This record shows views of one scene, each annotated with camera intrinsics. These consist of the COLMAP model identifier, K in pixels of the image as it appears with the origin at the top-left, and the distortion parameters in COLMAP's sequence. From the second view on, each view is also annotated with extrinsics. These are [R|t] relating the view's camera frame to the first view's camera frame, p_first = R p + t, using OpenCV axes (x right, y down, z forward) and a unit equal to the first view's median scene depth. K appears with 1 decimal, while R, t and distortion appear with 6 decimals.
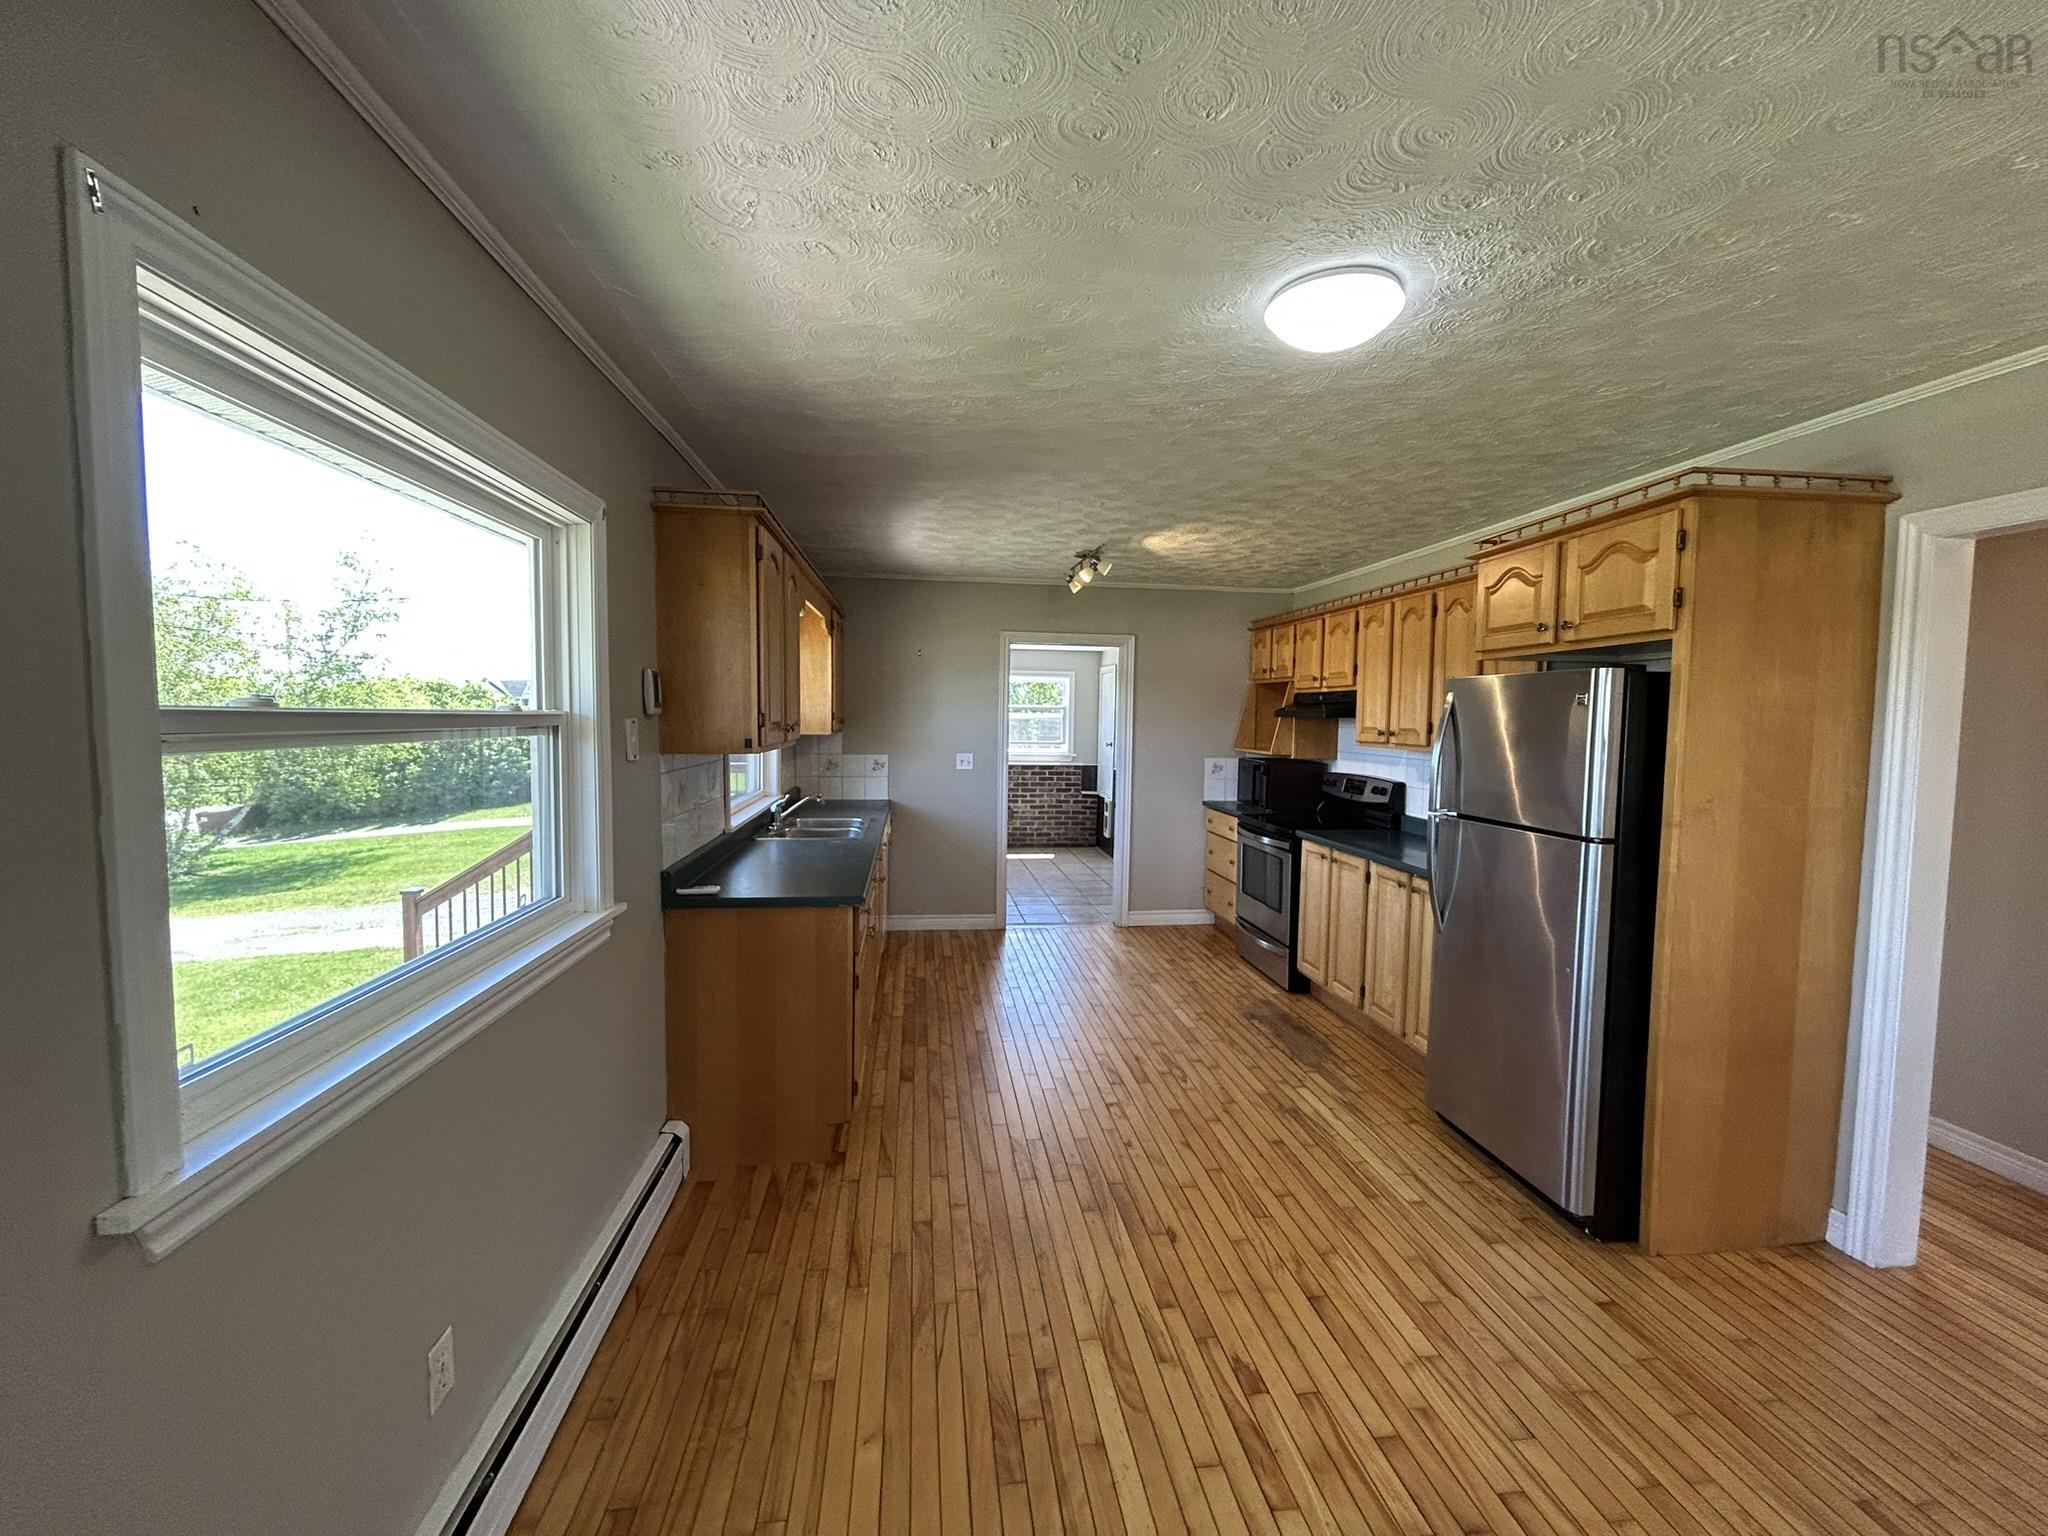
lens RADIAL K [[831.0, 0, 1022.8], [0, 831.0, 768.5], [0, 0, 1]] dist [-0.000365, 0.000543]
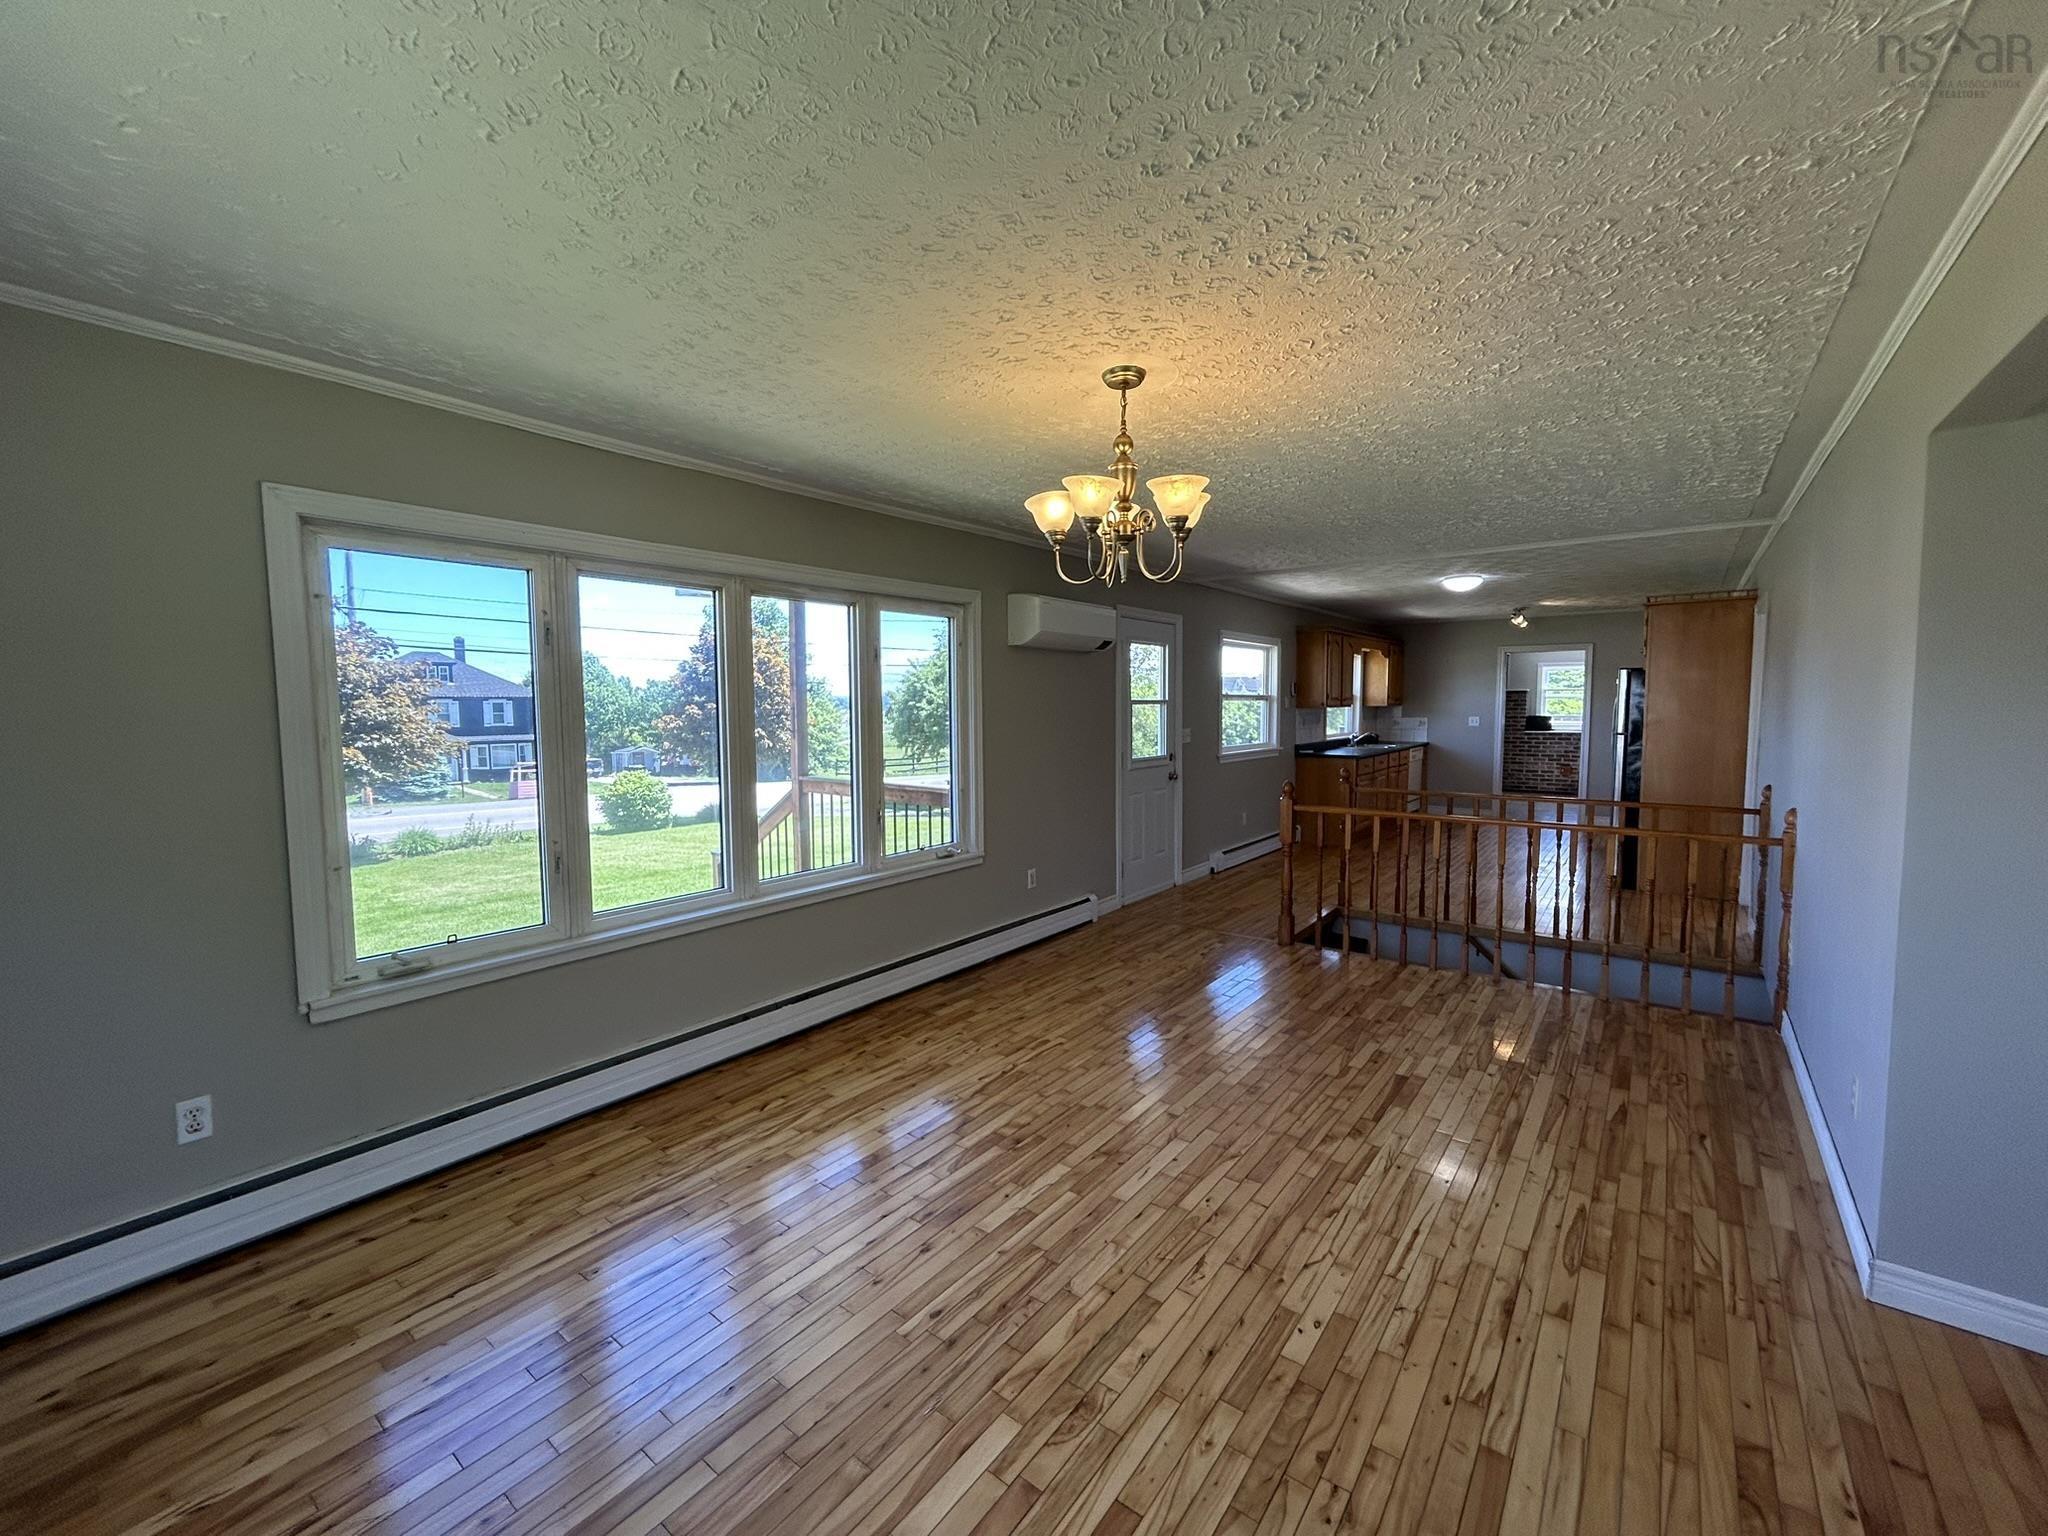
lens RADIAL K [[831.0, 0, 1024.1], [0, 831.0, 761.3], [0, 0, 1]] dist [-0.000365, 0.000543]
pose [[0.710013, 0.037739, -0.703177, 0.588652], [-0.032619, 0.999254, 0.020693, 0.084393], [0.703433, 0.008244, 0.710714, -1.095647]]
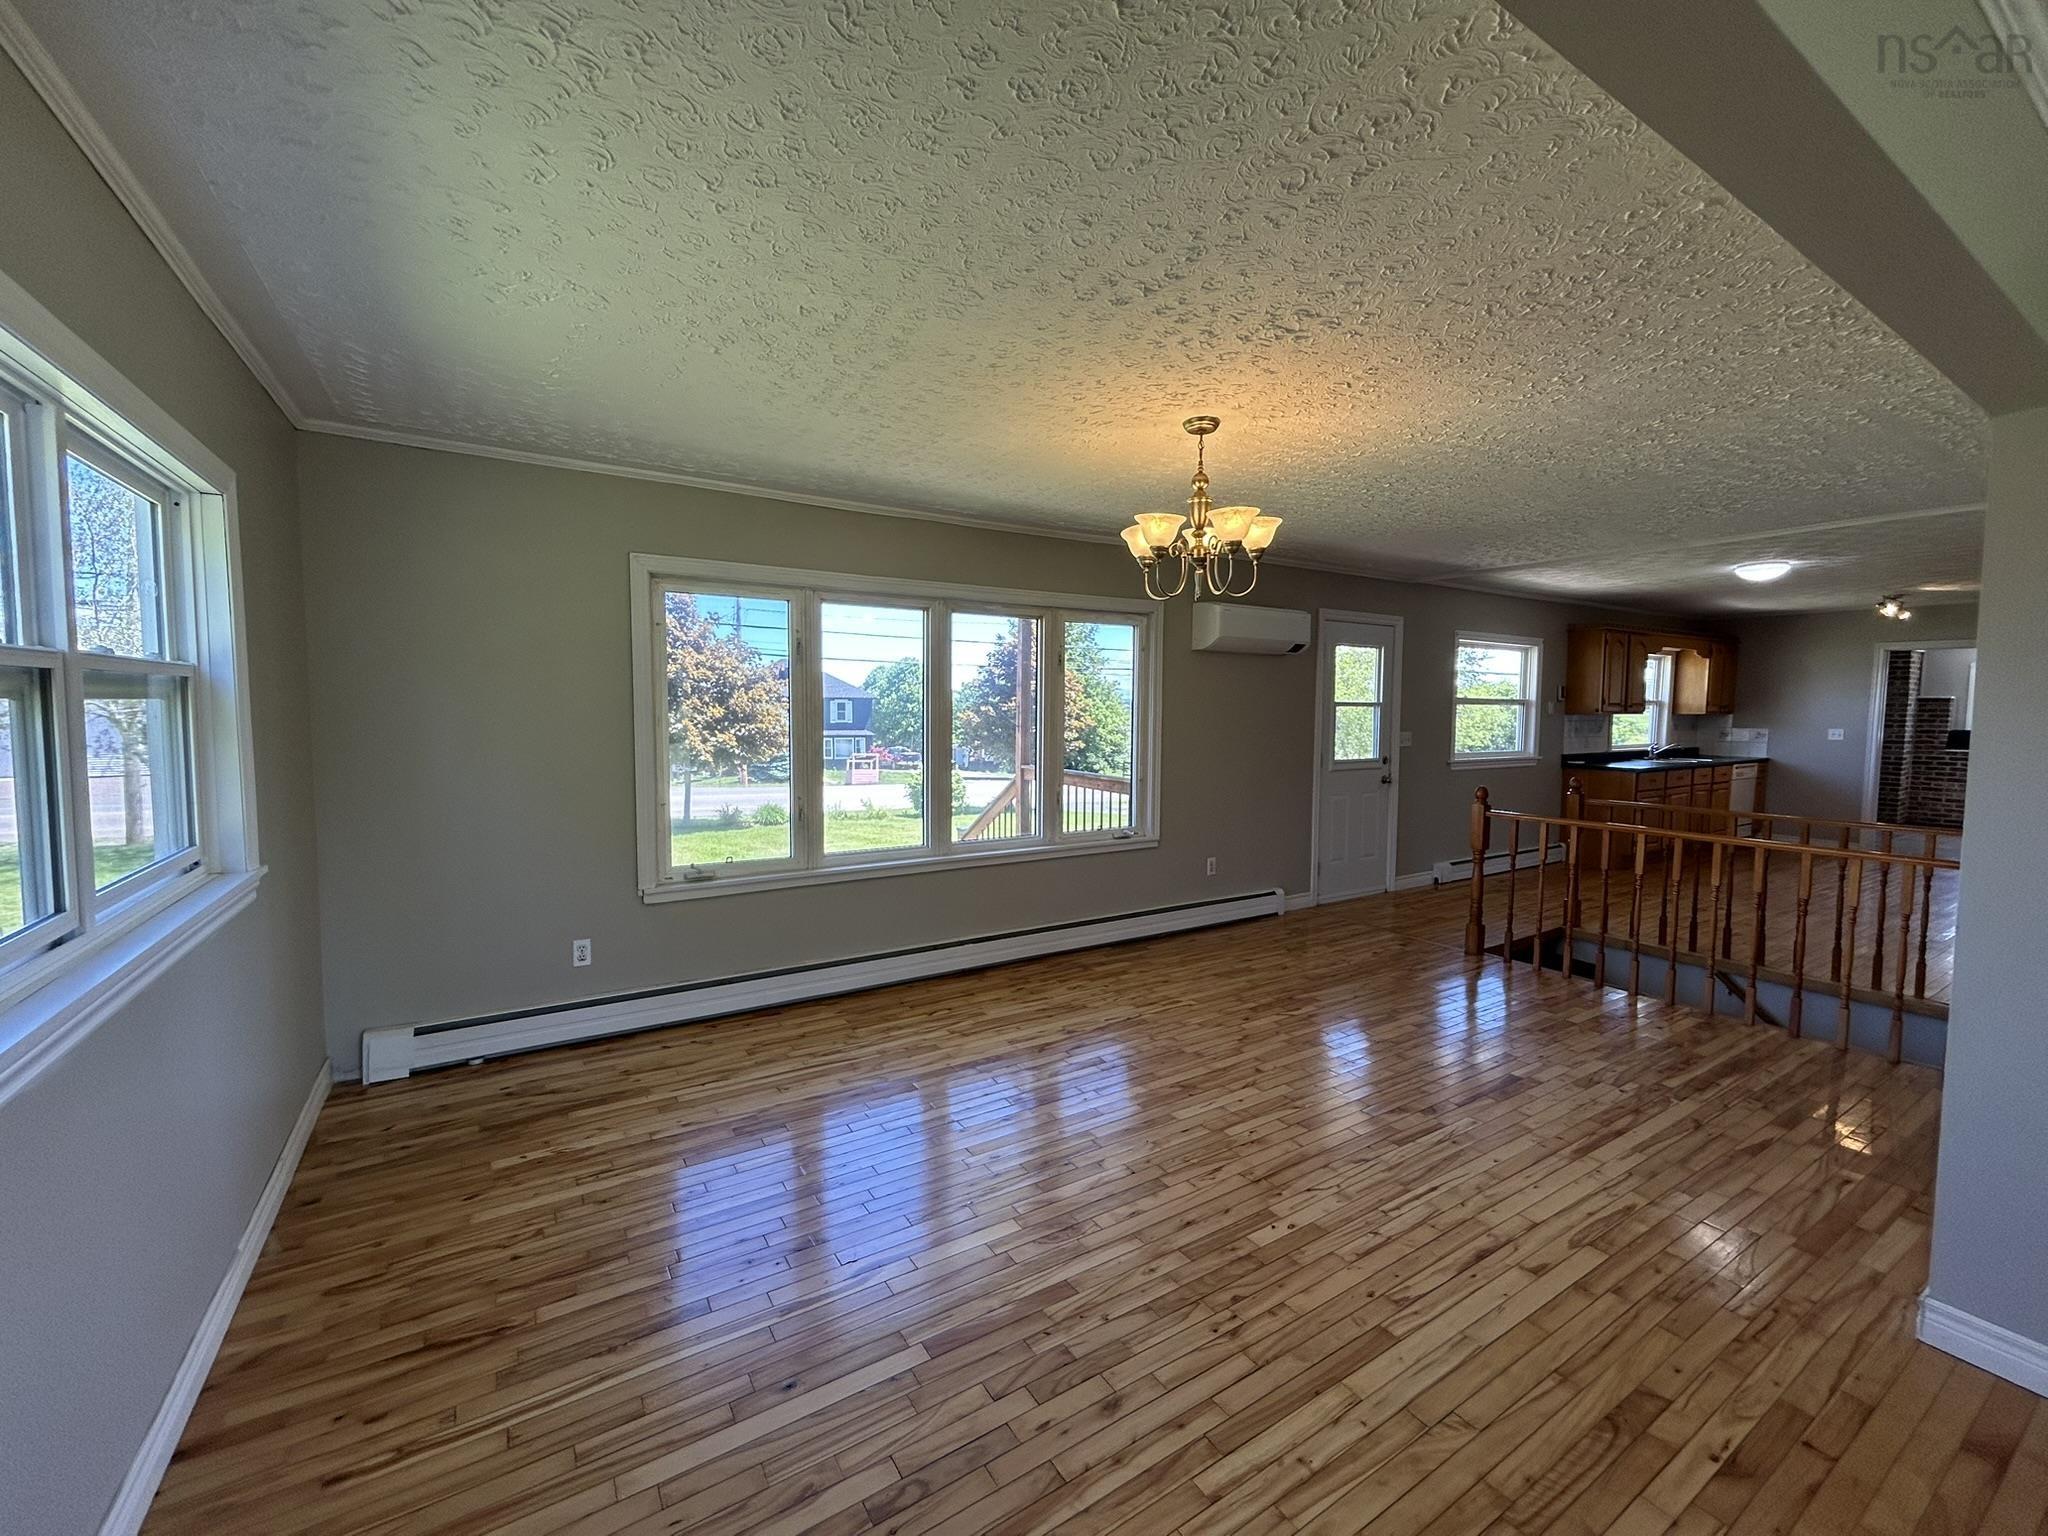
lens RADIAL K [[831.0, 0, 1026.7], [0, 831.0, 762.9], [0, 0, 1]] dist [-0.000365, 0.000543]
pose [[0.425992, 0.056250, -0.902977, 0.761489], [-0.058934, 0.997671, 0.034346, 0.089333], [0.902806, 0.038585, 0.428315, -1.059215]]
